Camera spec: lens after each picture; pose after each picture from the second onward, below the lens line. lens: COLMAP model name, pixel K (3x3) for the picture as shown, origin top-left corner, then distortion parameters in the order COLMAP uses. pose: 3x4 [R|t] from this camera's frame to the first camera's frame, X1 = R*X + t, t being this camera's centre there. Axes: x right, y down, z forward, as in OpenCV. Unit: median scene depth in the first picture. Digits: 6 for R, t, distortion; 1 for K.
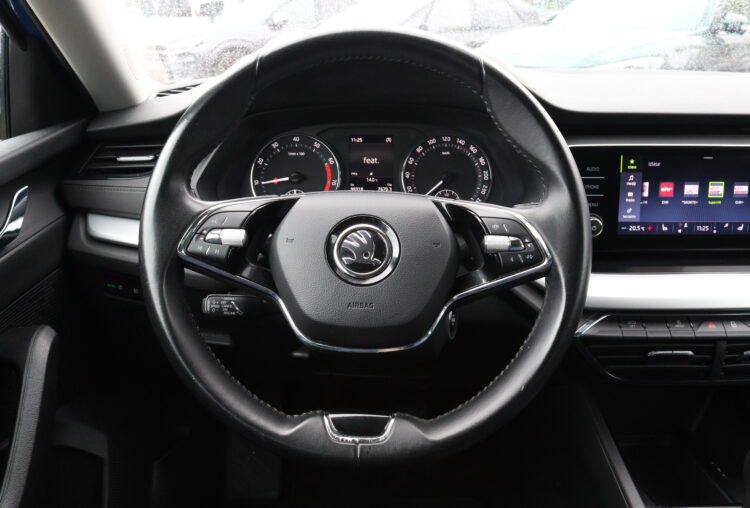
lens RADIAL K [[679.2, 0, 375.1], [0, 679.2, 235.3], [0, 0, 1]] dist [-0.157971, 0.152505]
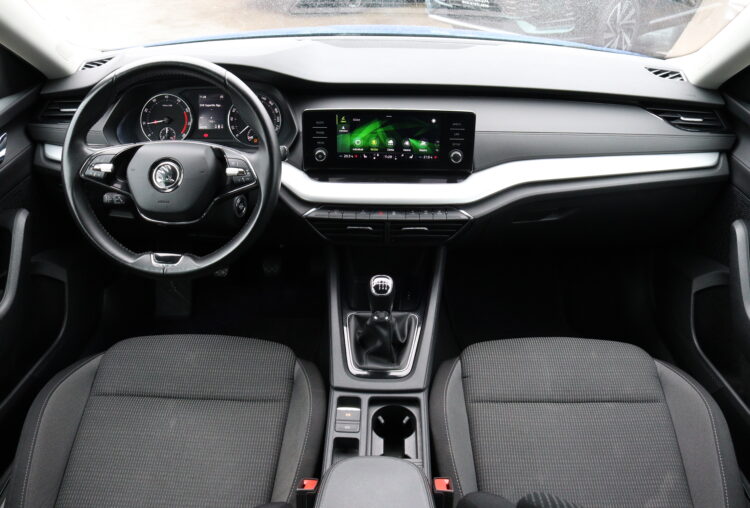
lens RADIAL K [[679.2, 0, 378.3], [0, 679.2, 248.3], [0, 0, 1]] dist [-0.157971, 0.152505]
pose [[0.999785, 0.016186, -0.012991, 0.506227], [-0.013049, 0.976962, 0.213014, -0.155854], [0.016139, -0.212799, 0.976963, -0.786210]]
